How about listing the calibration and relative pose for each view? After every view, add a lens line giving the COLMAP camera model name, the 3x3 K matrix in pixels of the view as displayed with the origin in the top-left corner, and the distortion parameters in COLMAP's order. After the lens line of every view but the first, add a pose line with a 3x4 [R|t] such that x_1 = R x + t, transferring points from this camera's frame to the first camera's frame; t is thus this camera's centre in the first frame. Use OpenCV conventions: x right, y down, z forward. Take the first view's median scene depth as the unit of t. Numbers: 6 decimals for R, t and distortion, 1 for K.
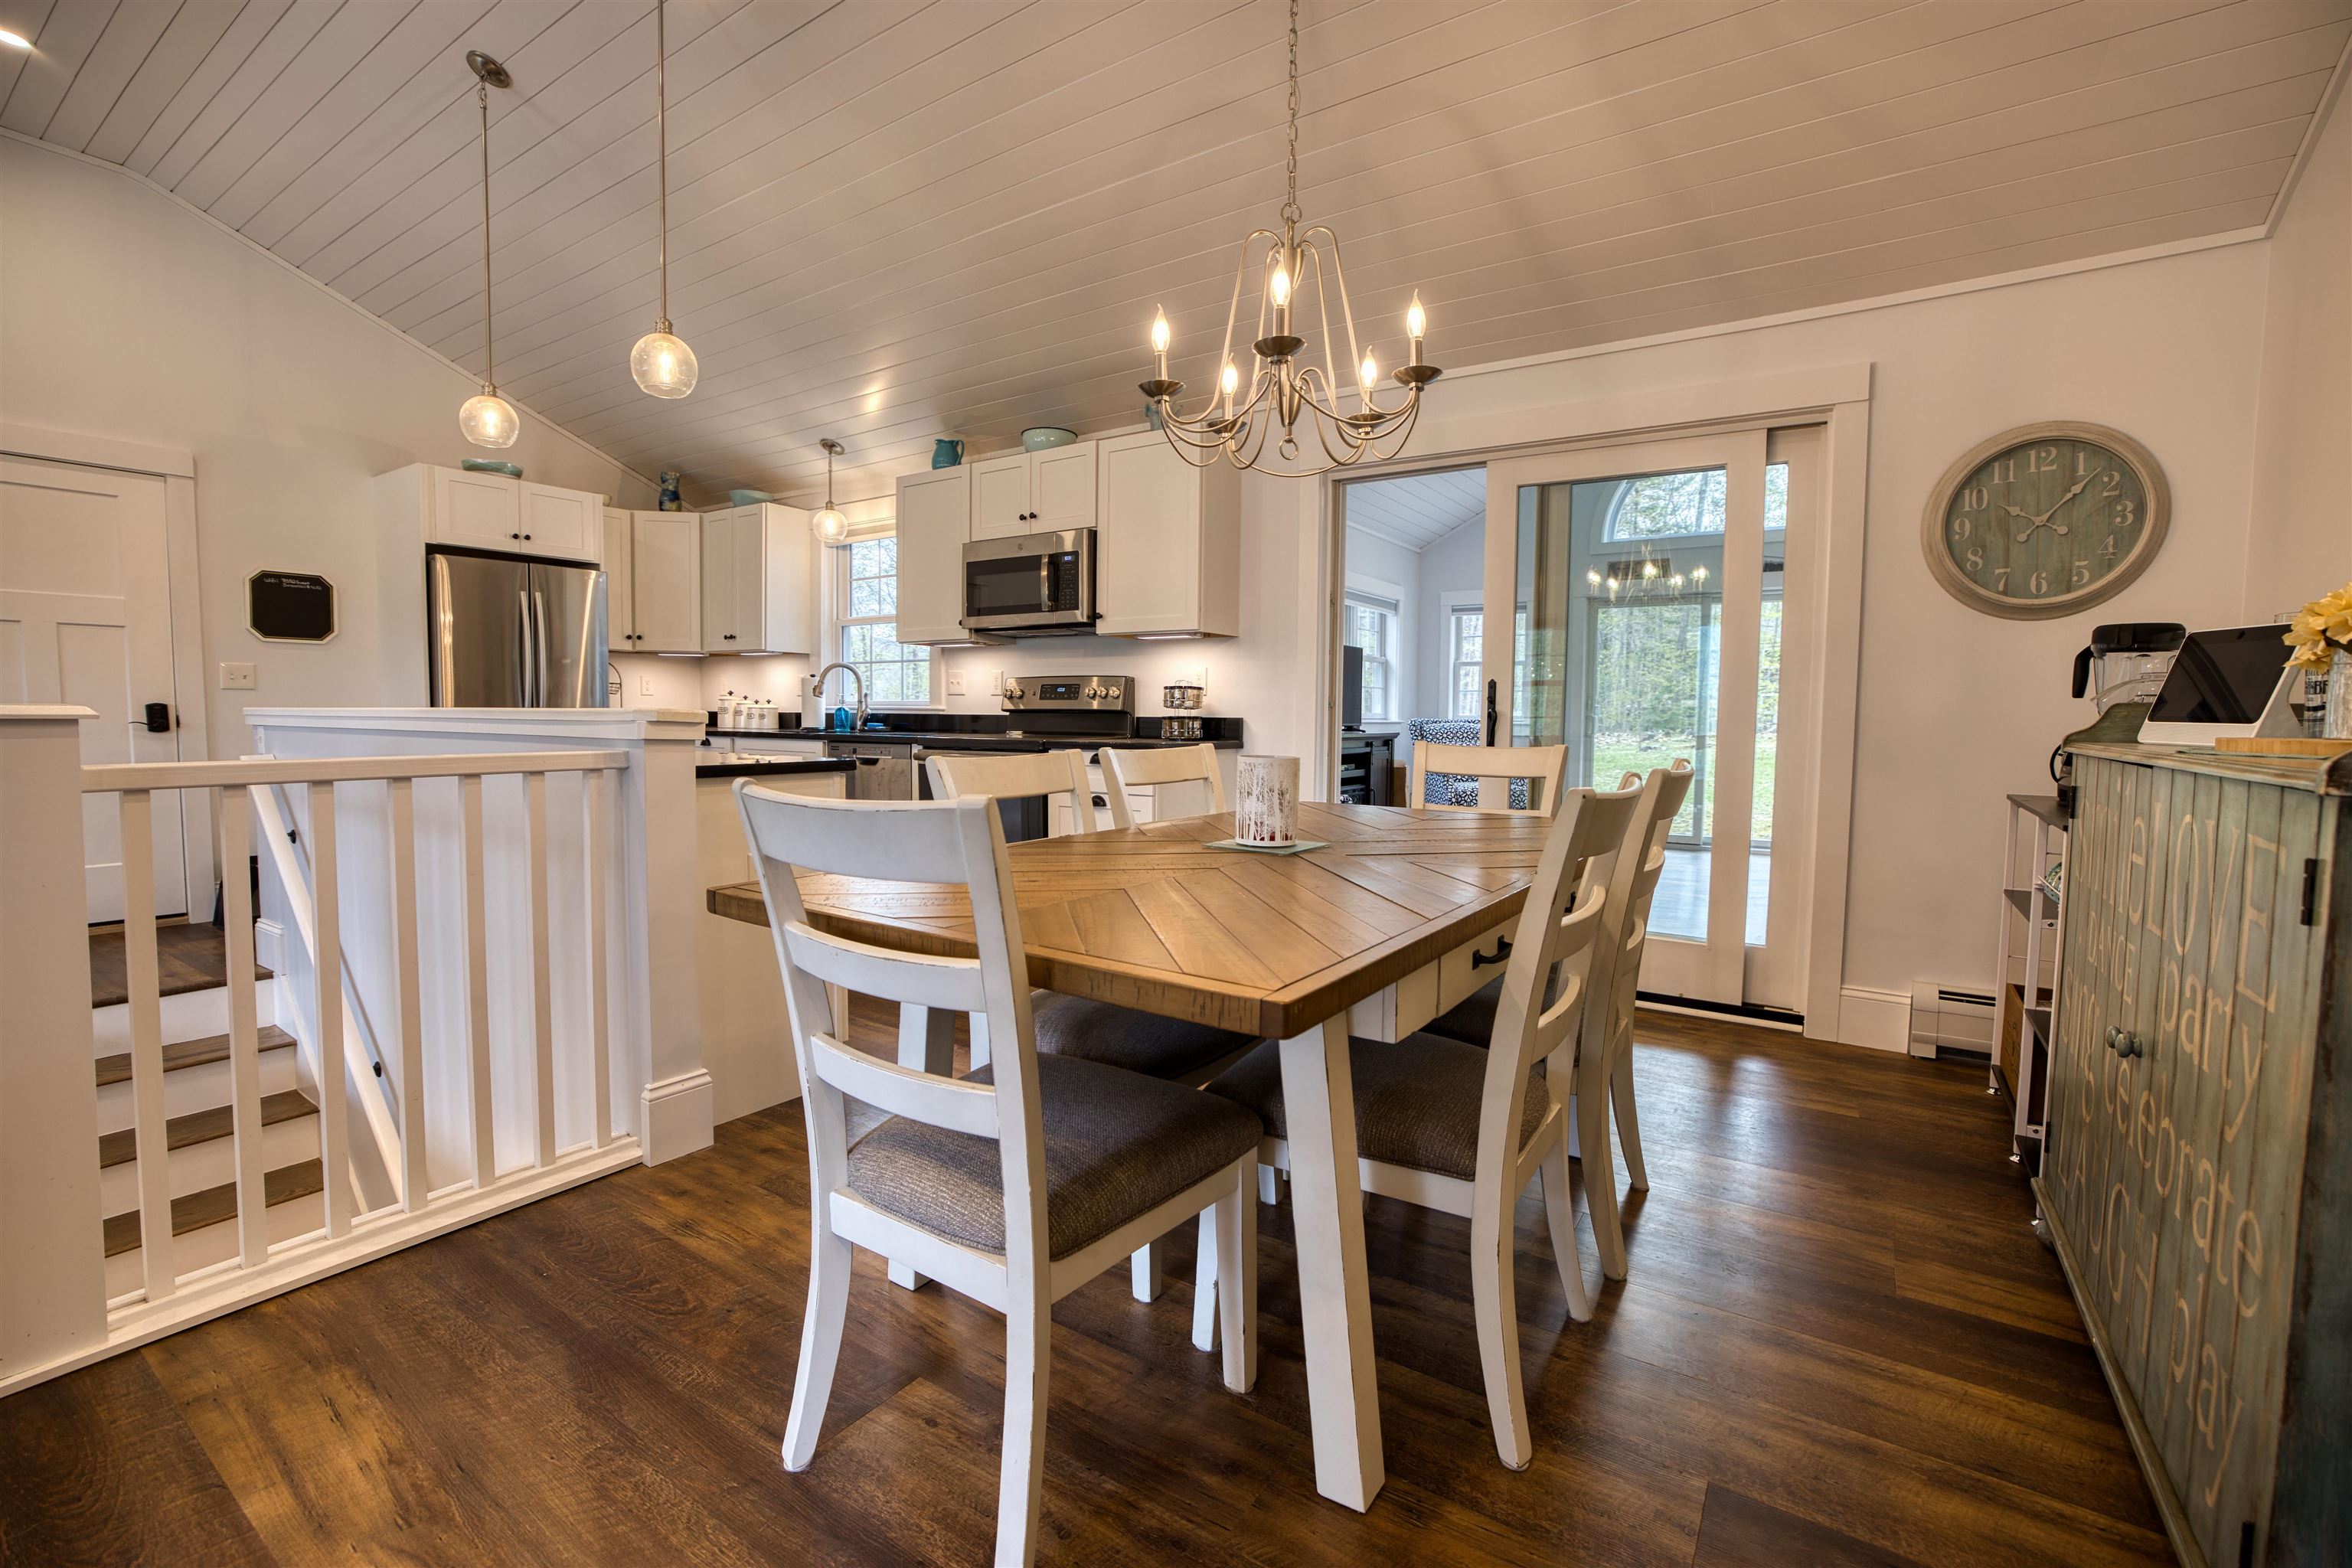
lens RADIAL K [[1012.3, 0, 1177.8], [0, 1012.3, 775.7], [0, 0, 1]] dist [-0.041728, 0.016357]
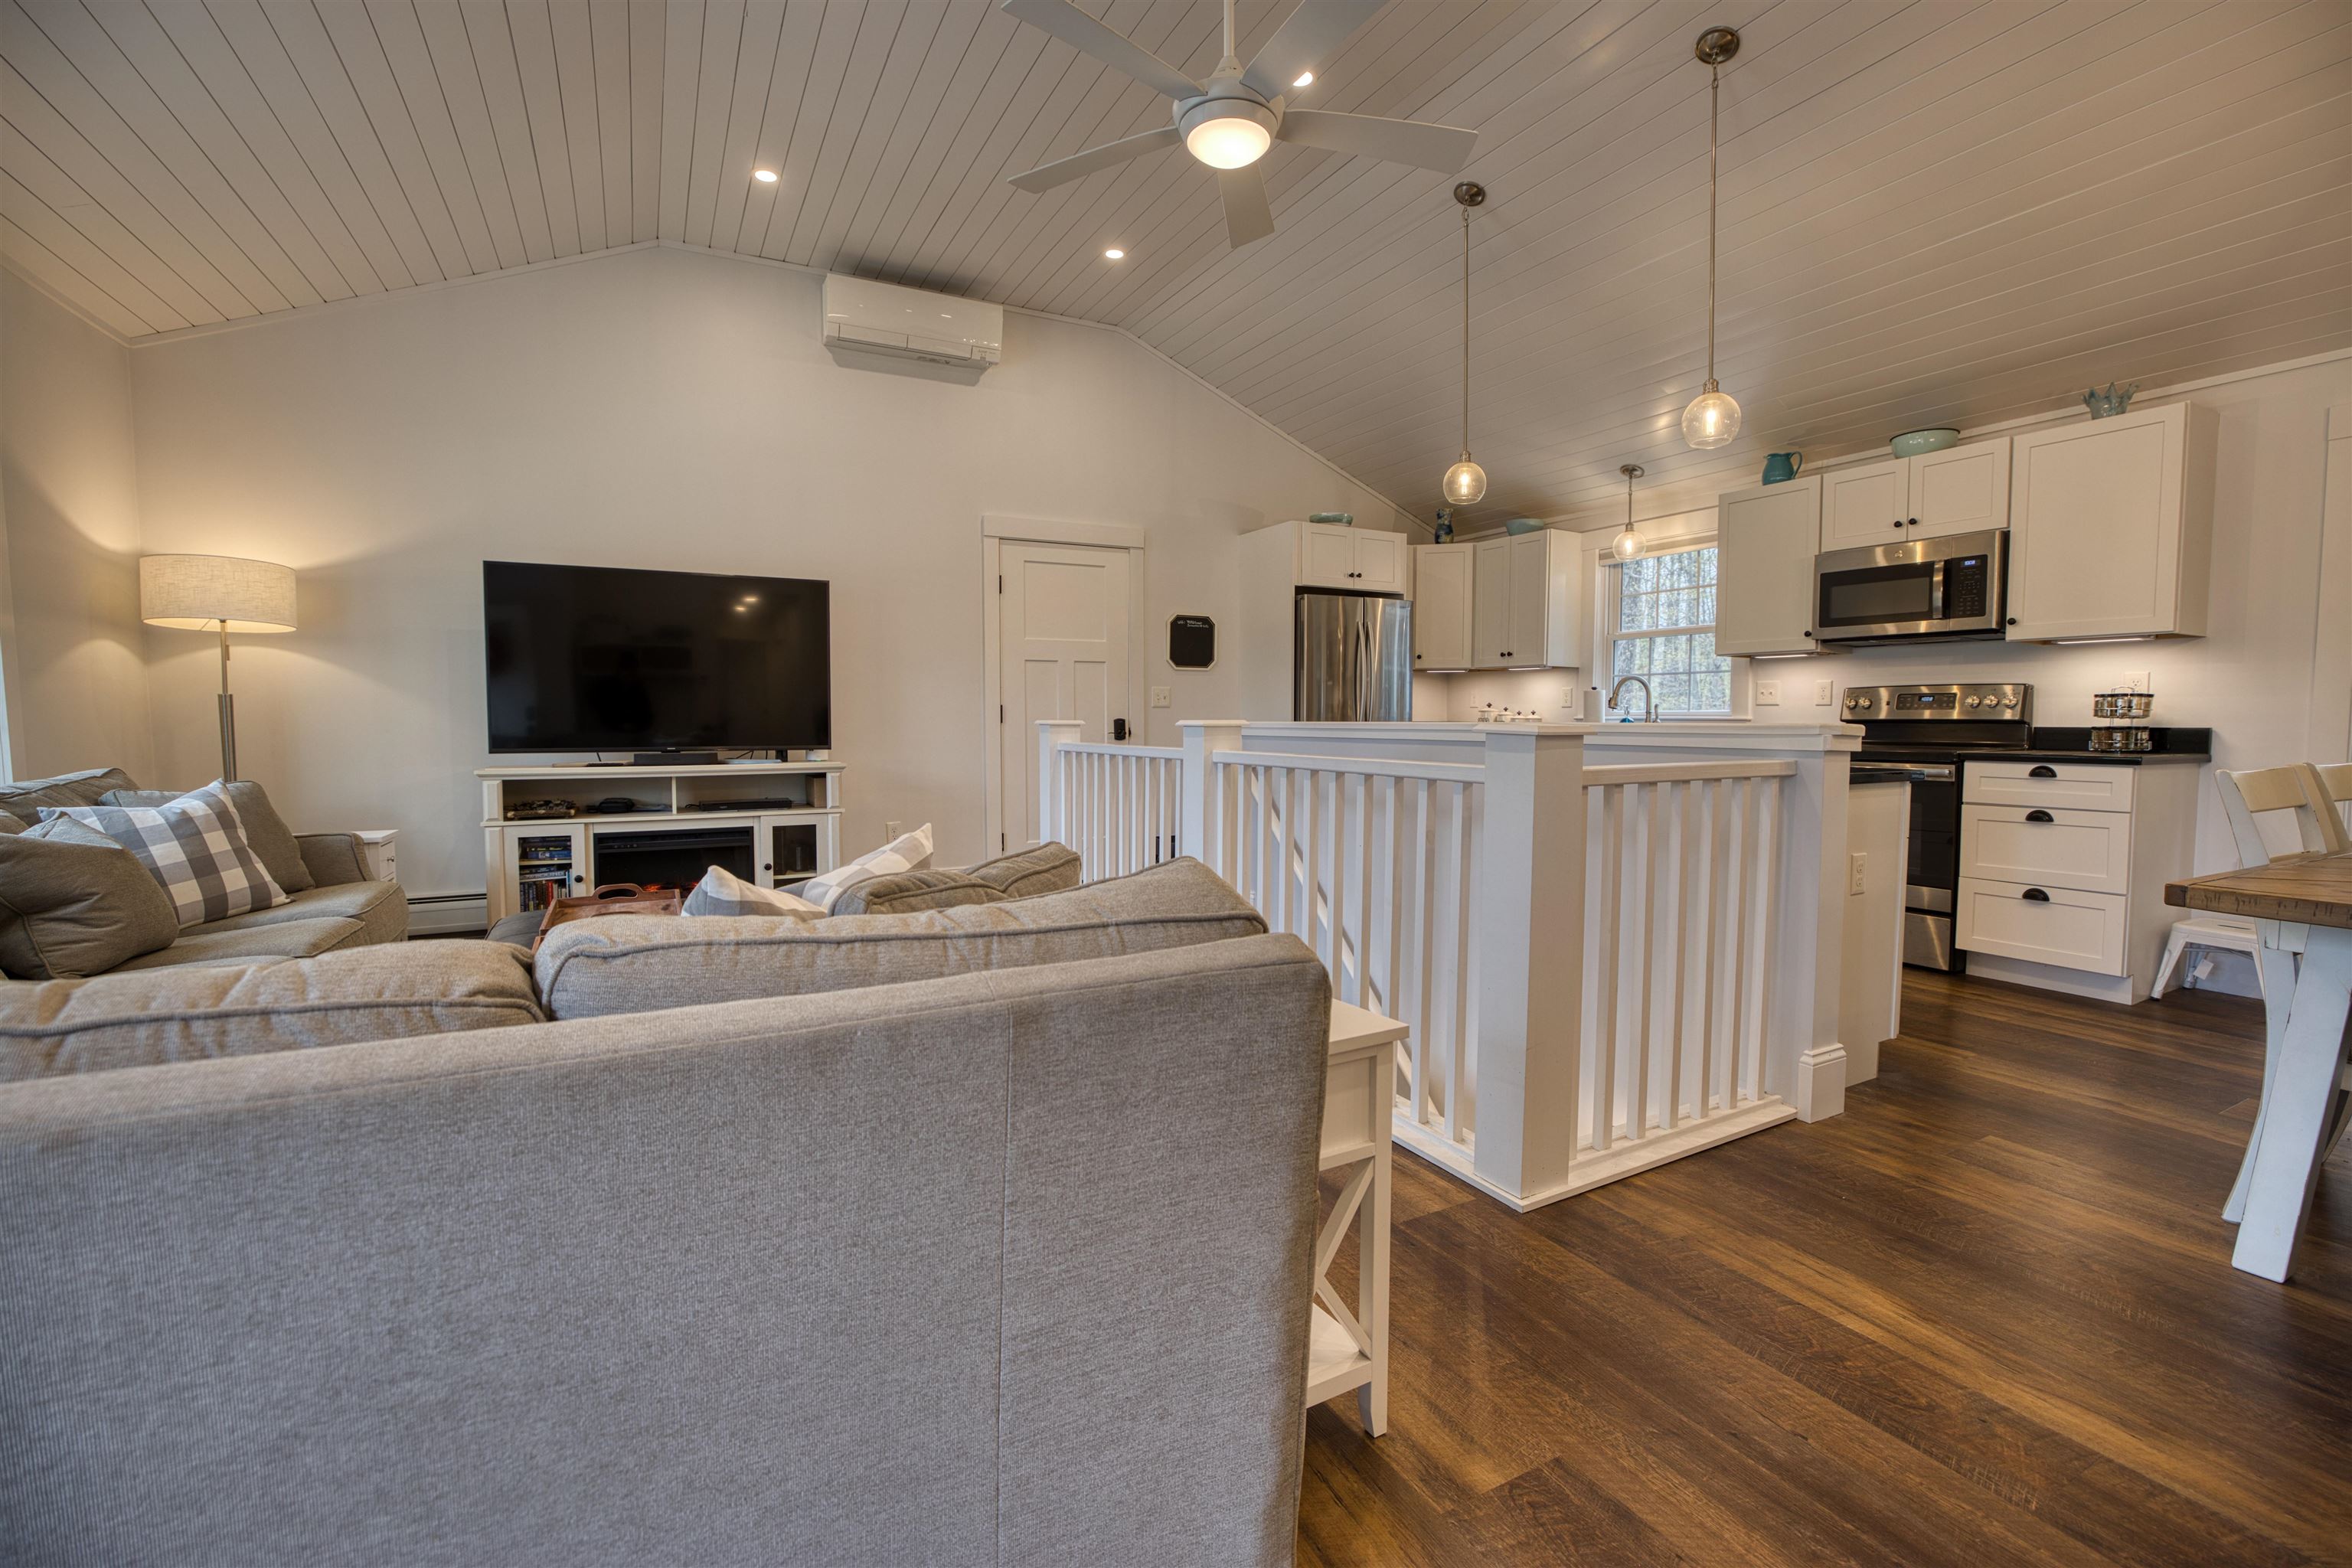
lens RADIAL K [[1012.3, 0, 1177.8], [0, 1012.3, 775.7], [0, 0, 1]] dist [-0.041728, 0.016357]
pose [[0.885501, 0.017917, -0.464291, -0.325362], [-0.021169, 0.999774, -0.001794, 0.005031], [0.464154, 0.011417, 0.885681, -0.178292]]
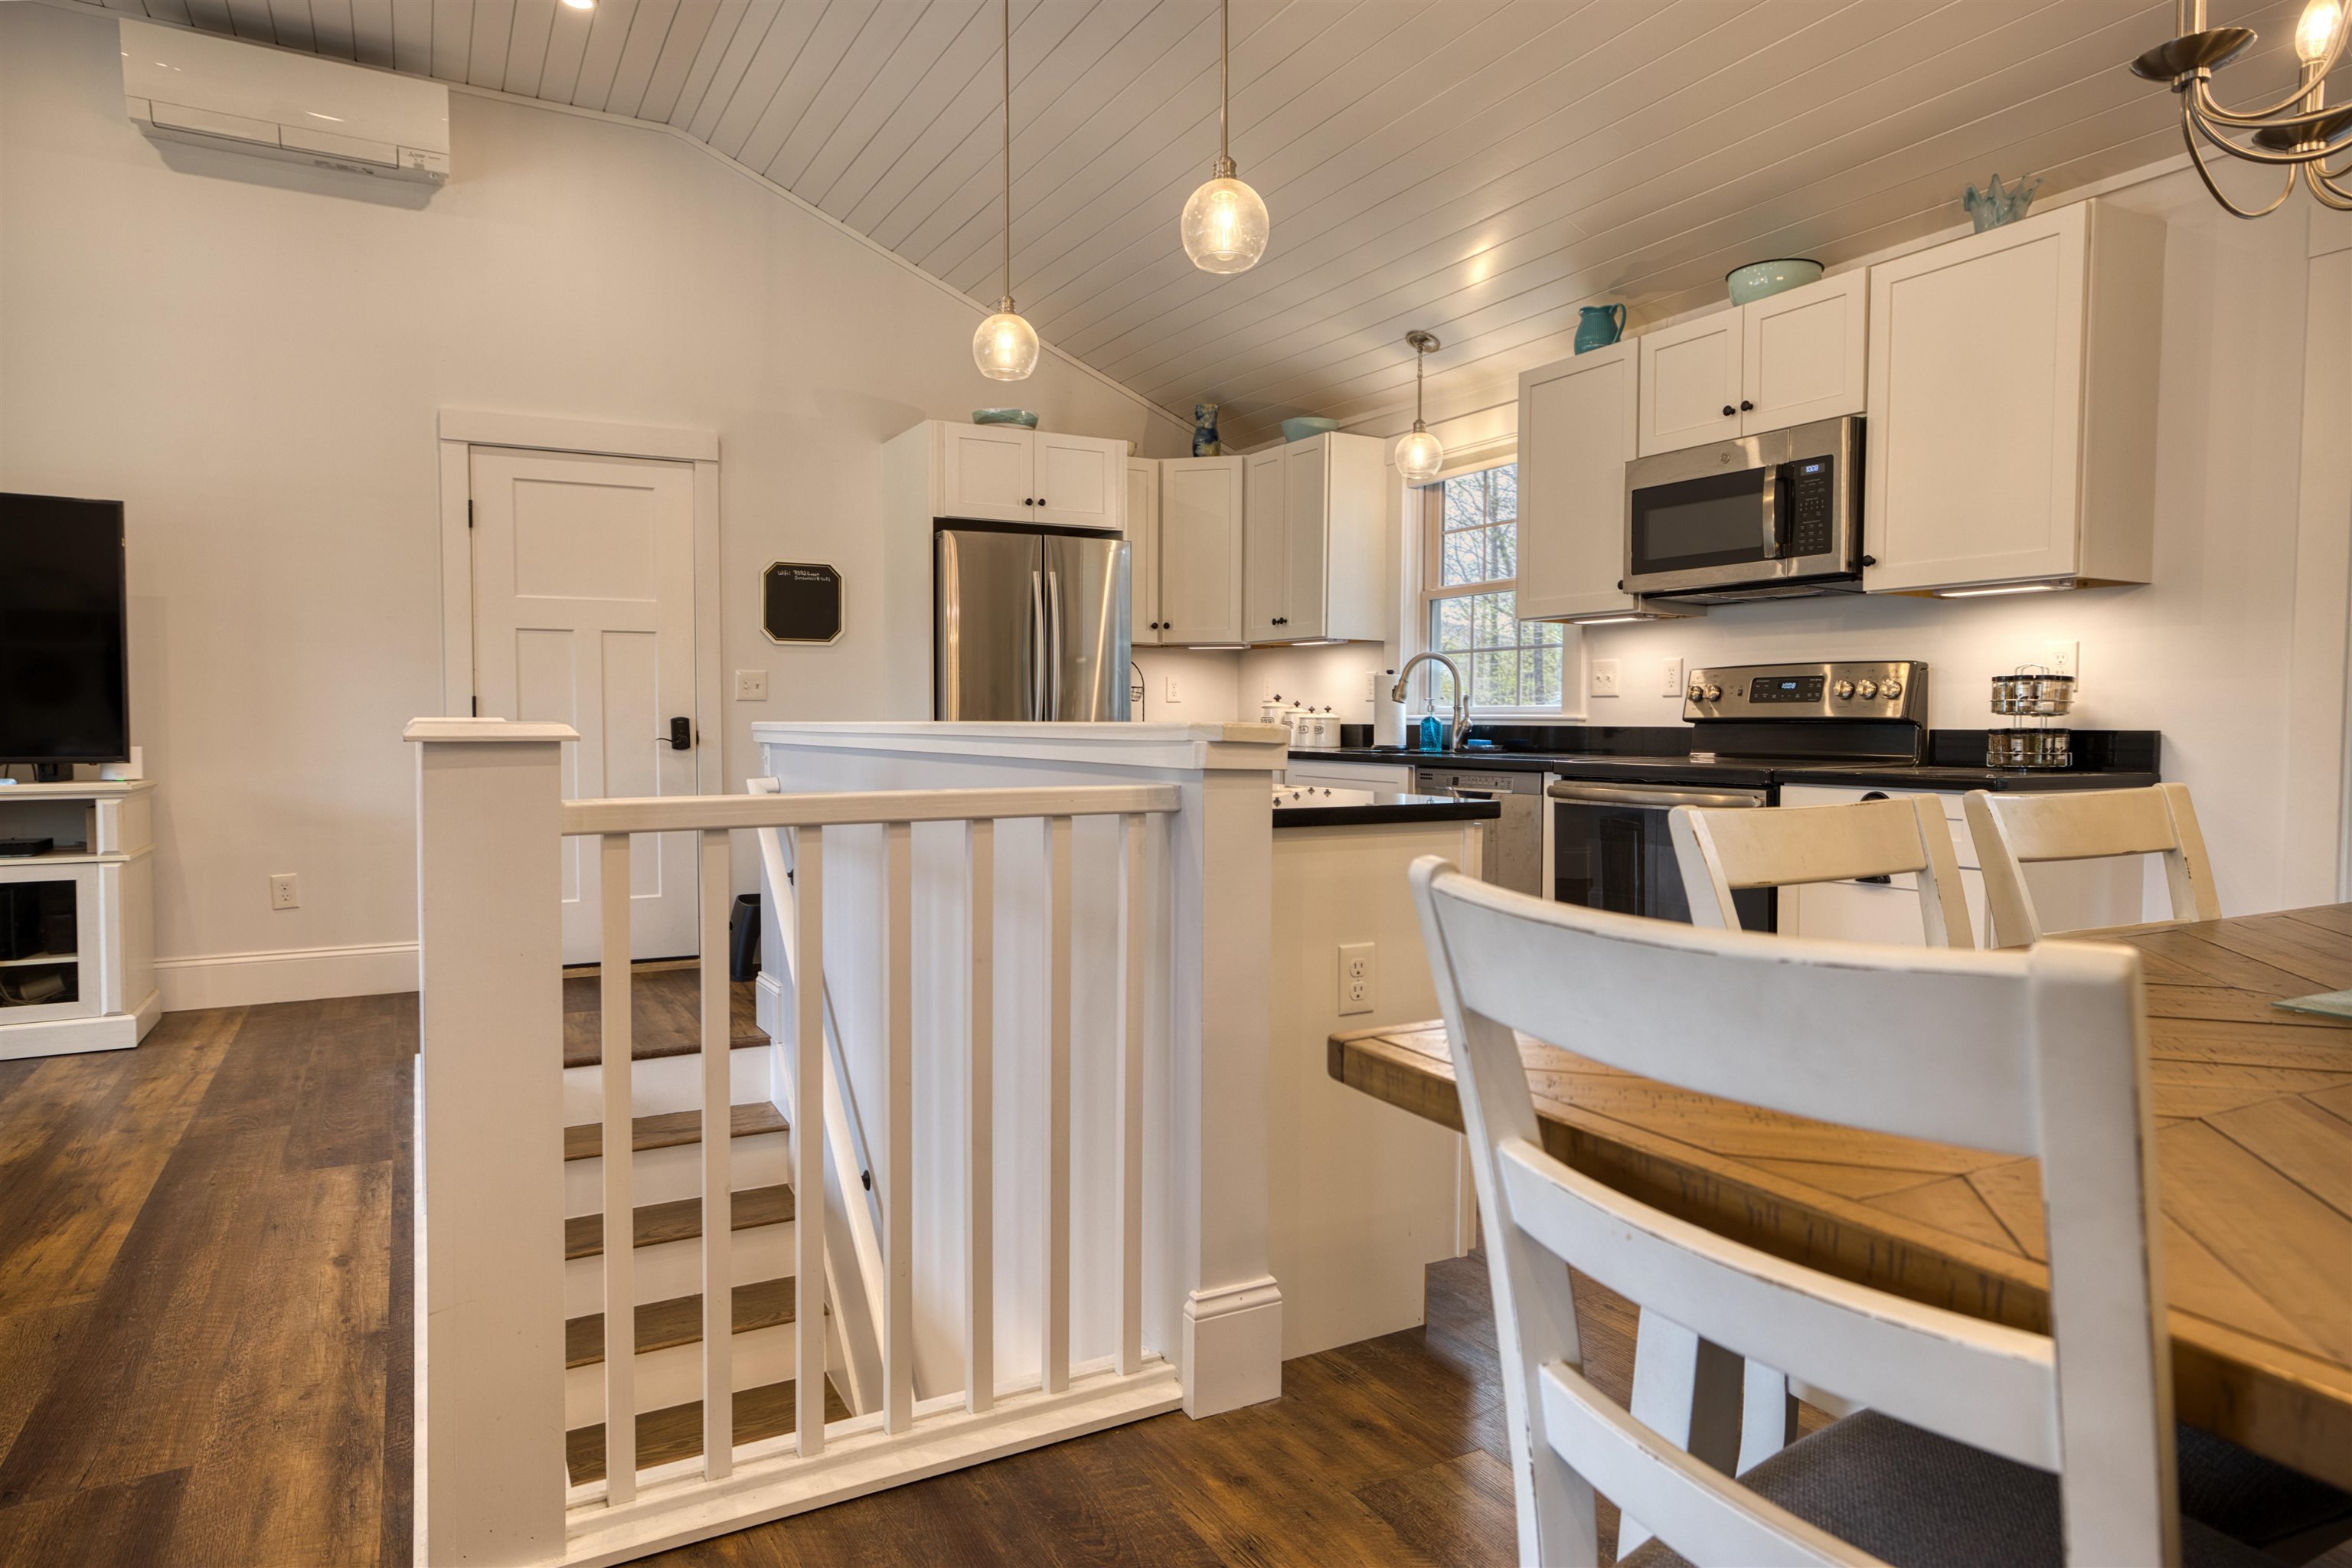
lens RADIAL K [[1399.9, 0, 1176.0], [0, 1399.9, 784.0], [0, 0, 1]] dist [-0.024084, 0.033301]
pose [[0.890285, 0.013592, -0.455200, -0.063555], [-0.021929, 0.999674, -0.013039, -0.006844], [0.454875, 0.021591, 0.890294, 0.084257]]
